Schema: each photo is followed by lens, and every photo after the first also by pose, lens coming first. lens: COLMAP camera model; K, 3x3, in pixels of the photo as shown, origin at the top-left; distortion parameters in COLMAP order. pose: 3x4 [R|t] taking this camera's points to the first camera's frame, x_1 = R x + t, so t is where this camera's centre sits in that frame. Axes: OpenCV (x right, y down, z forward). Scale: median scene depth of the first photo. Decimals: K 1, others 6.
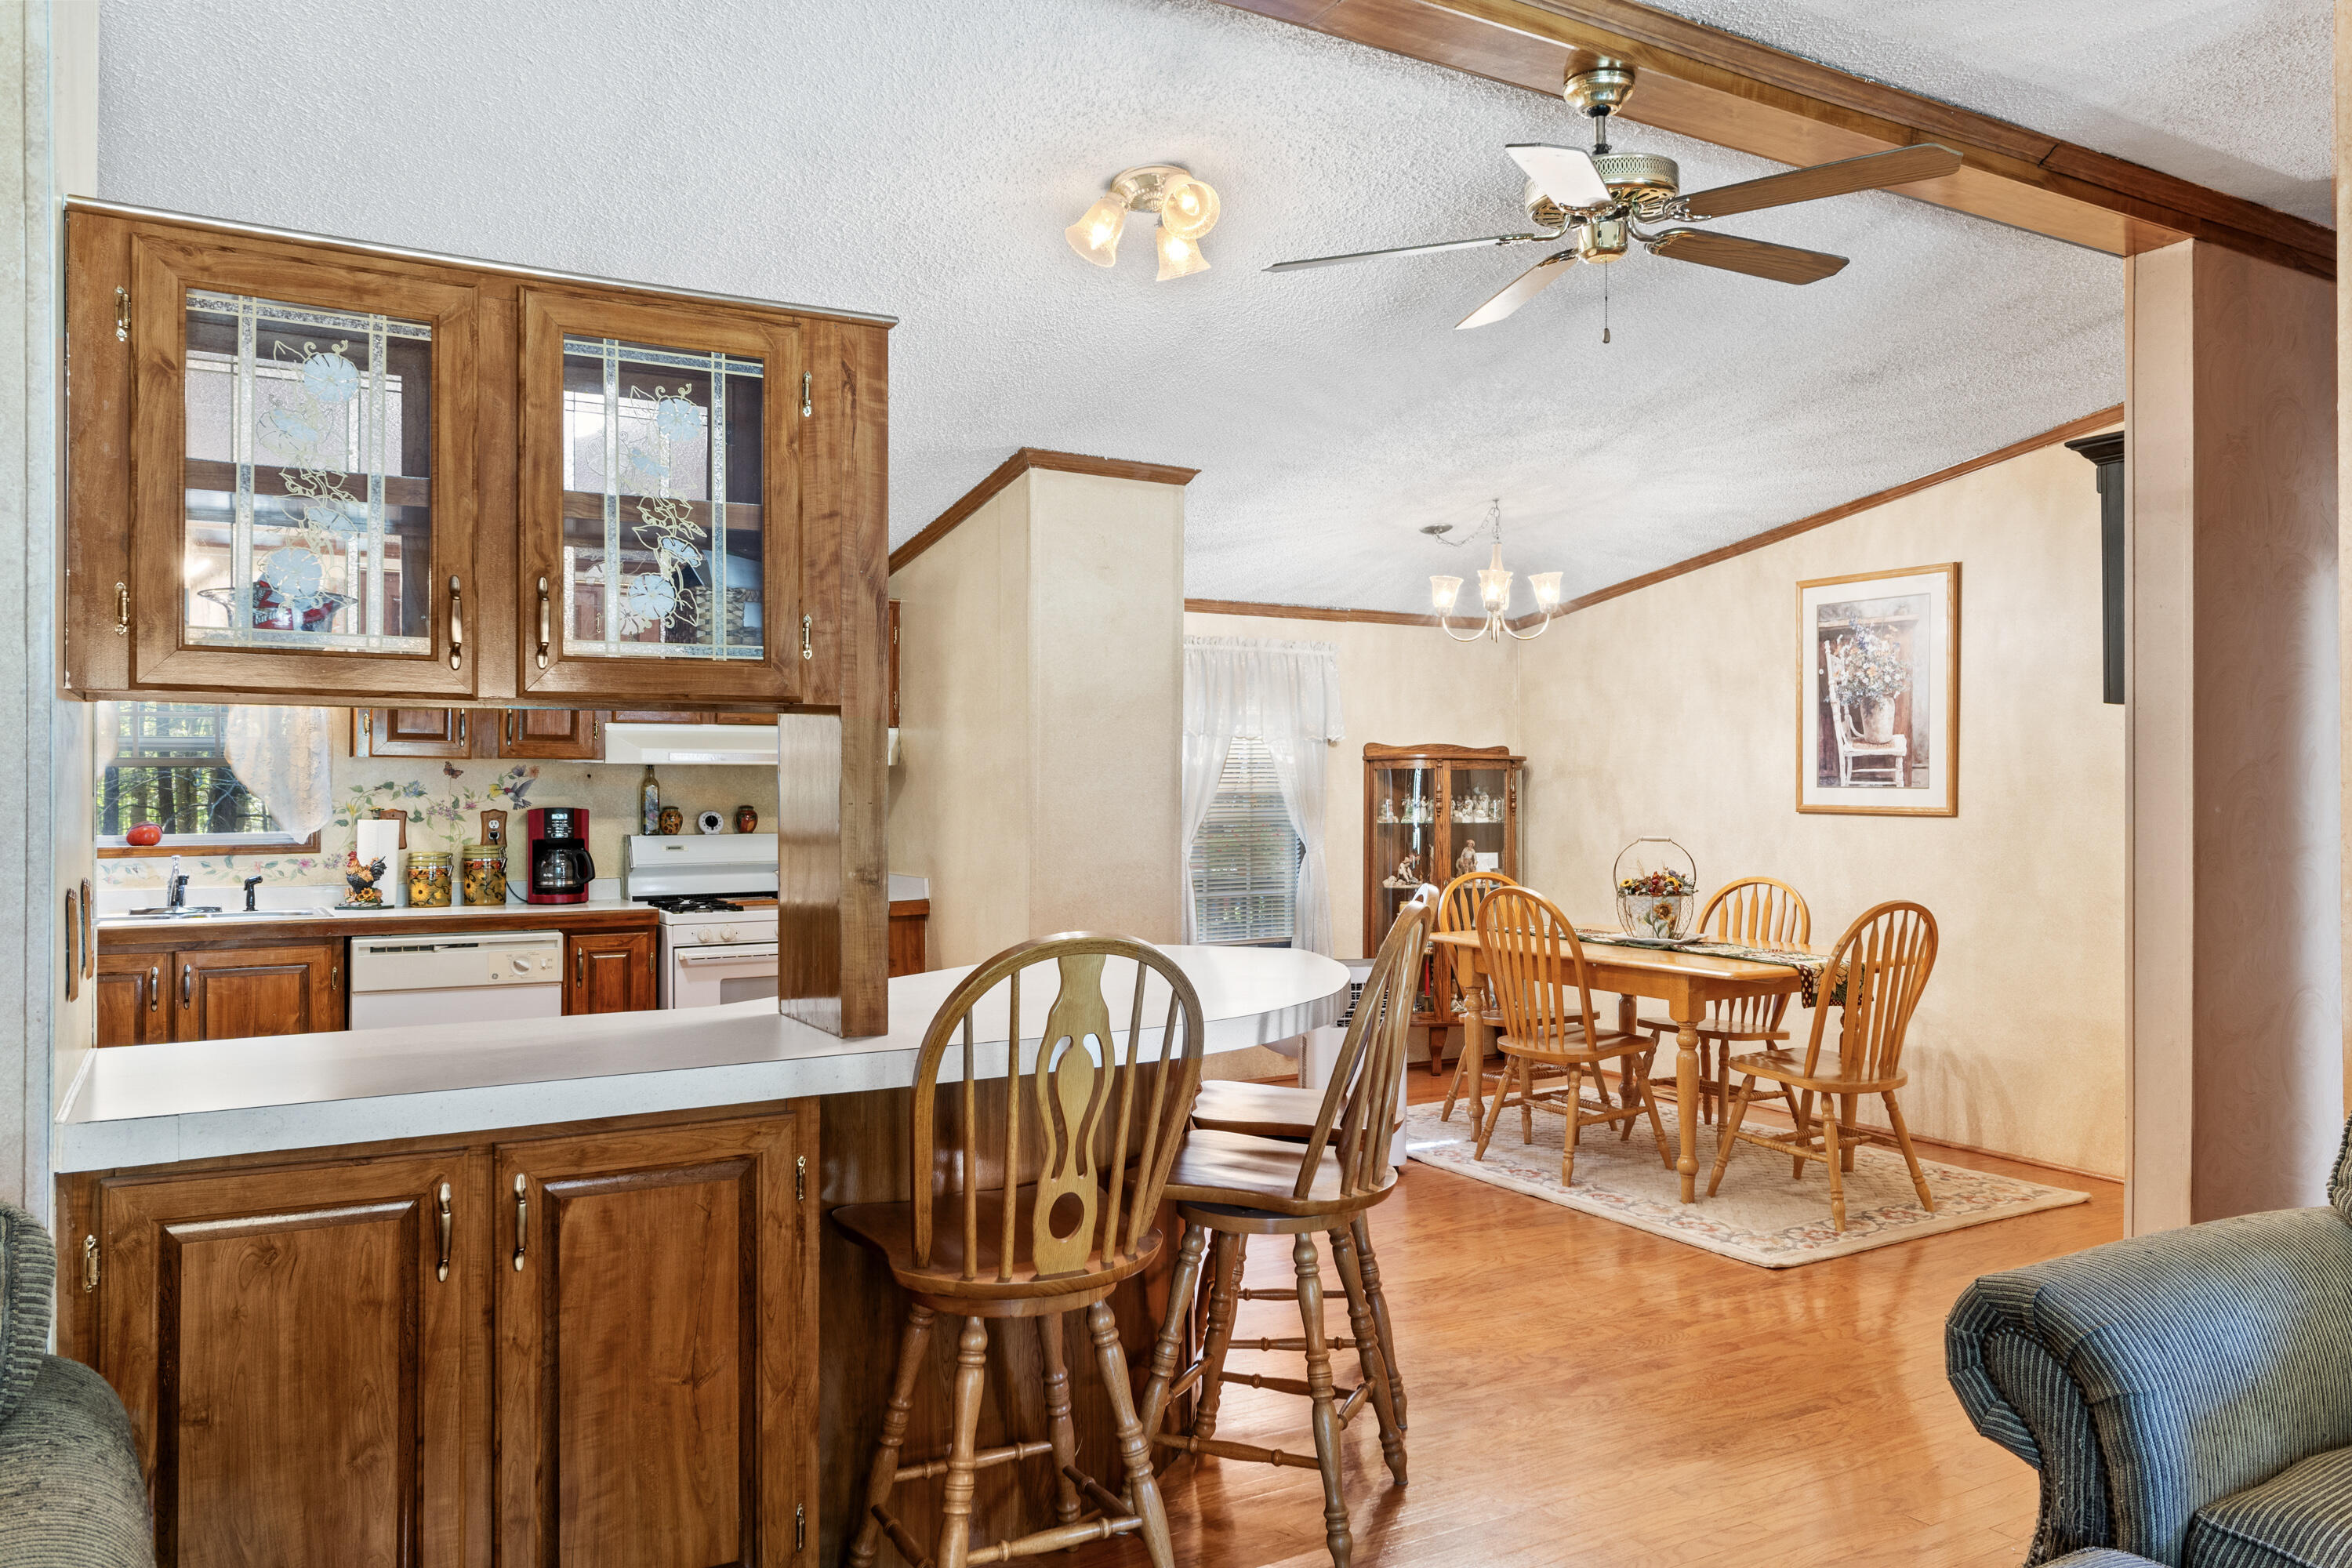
lens RADIAL K [[1653.8, 0, 1179.1], [0, 1653.8, 785.1], [0, 0, 1]] dist [0.006441, 0.001417]
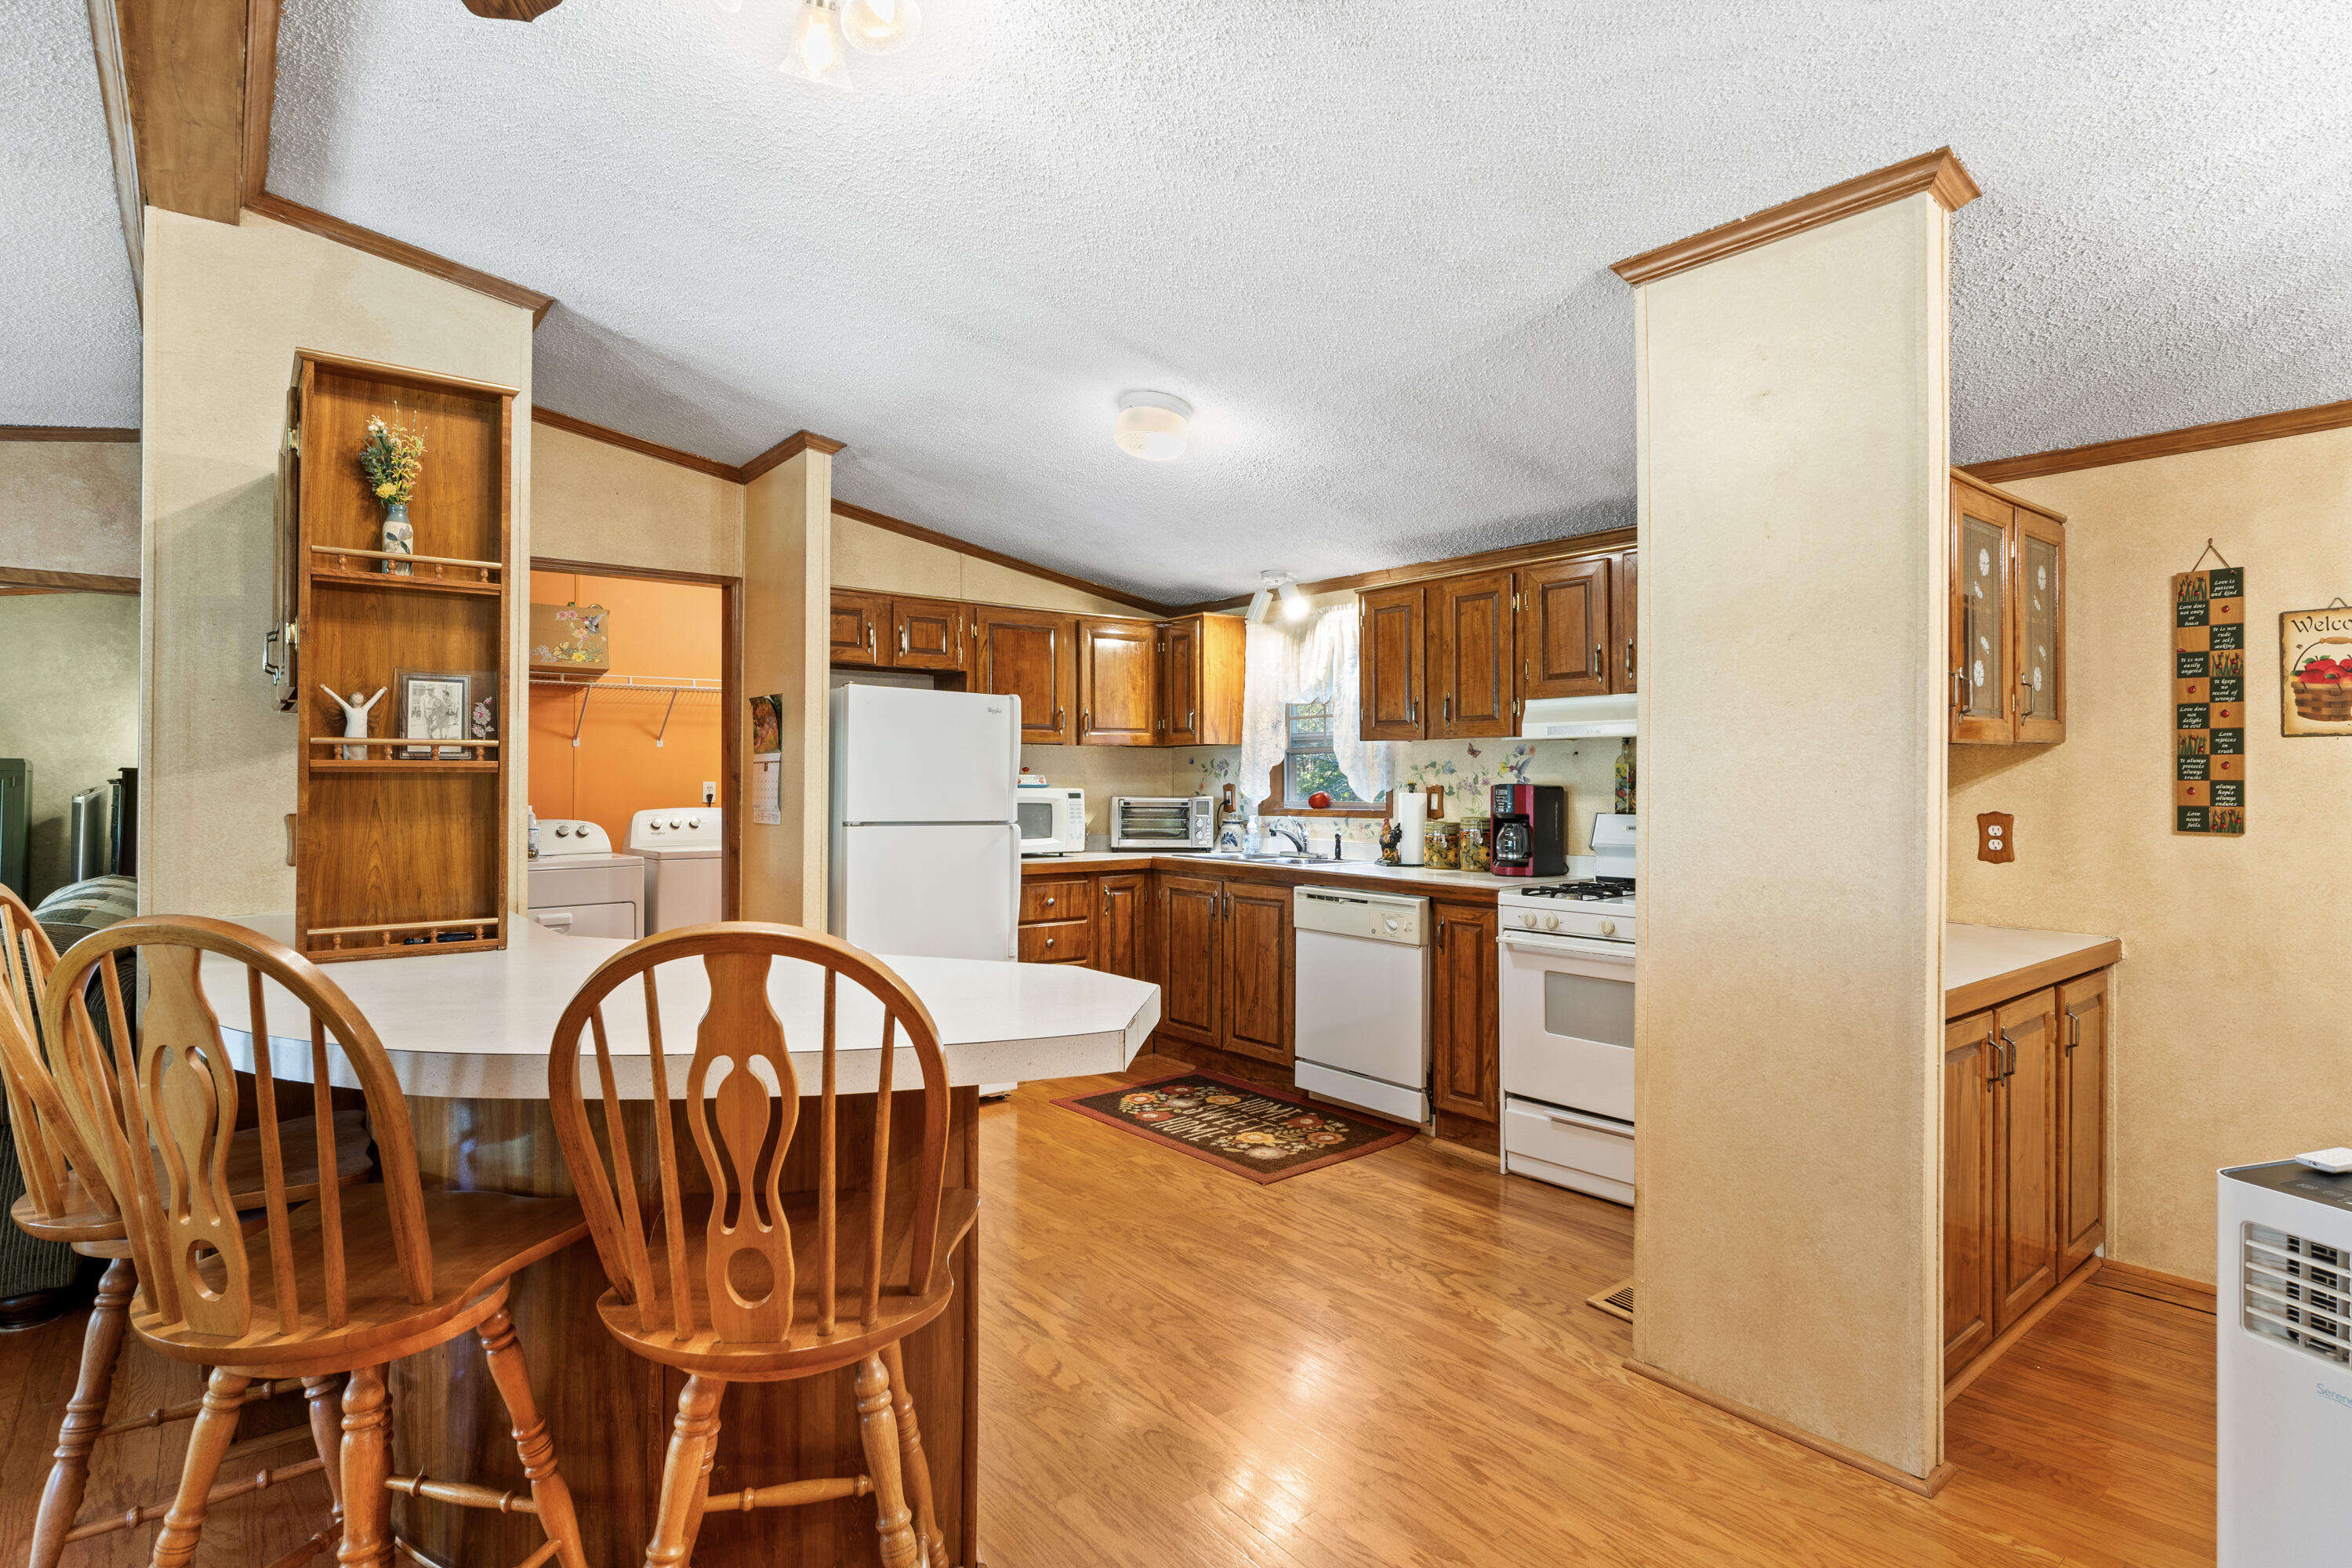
lens RADIAL K [[1163.1, 0, 1156.7], [0, 1163.1, 771.8], [0, 0, 1]] dist [-0.000445, 0.001303]
pose [[0.155757, -0.009538, -0.987749, 0.291510], [0.001648, 0.999955, -0.009396, 0.011582], [0.987794, -0.000164, 0.155766, 0.604948]]
